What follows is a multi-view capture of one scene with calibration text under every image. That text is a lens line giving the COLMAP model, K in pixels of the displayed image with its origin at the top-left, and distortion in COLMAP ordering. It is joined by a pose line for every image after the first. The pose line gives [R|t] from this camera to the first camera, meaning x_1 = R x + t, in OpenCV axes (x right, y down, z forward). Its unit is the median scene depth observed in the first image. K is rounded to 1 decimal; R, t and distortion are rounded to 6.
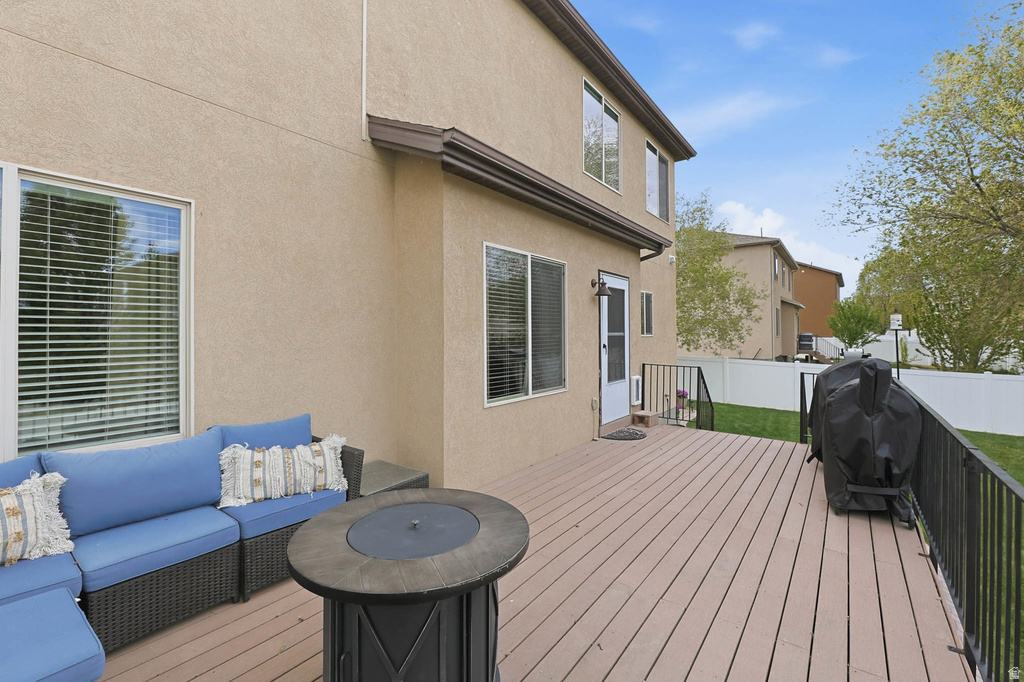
lens RADIAL K [[448.8, 0, 512.4], [0, 448.8, 322.5], [0, 0, 1]] dist [-0.001880, -0.000465]
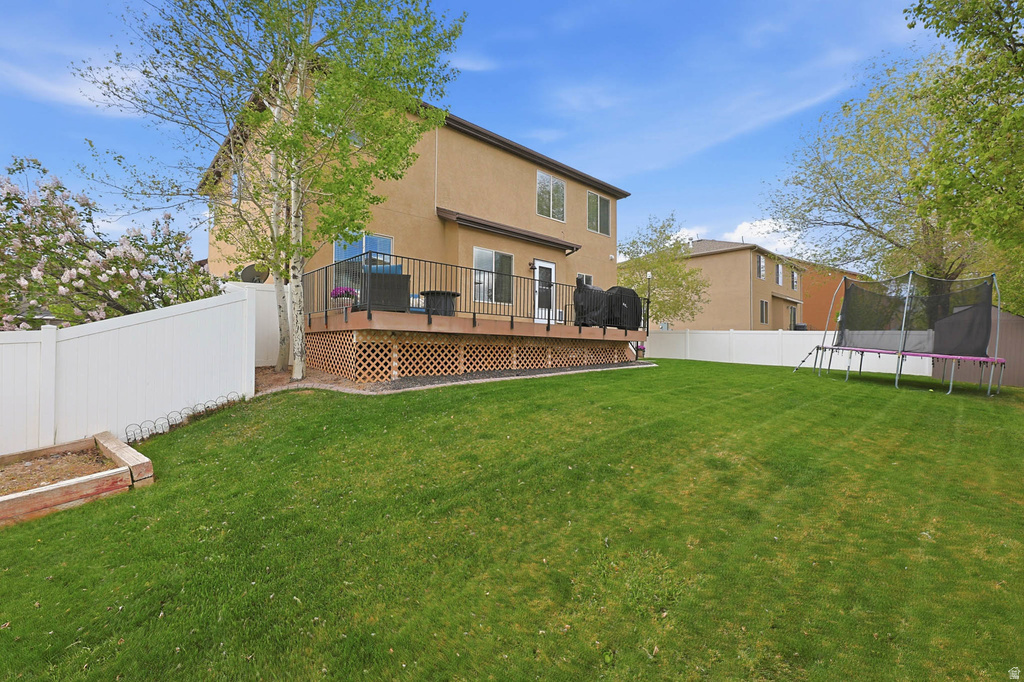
lens RADIAL K [[448.8, 0, 512.4], [0, 448.8, 322.5], [0, 0, 1]] dist [-0.001880, -0.000465]
pose [[0.987240, -0.004690, -0.159172, 0.666611], [-0.001323, 0.999290, -0.037649, 0.441787], [0.159235, 0.037379, 0.986533, -1.894741]]
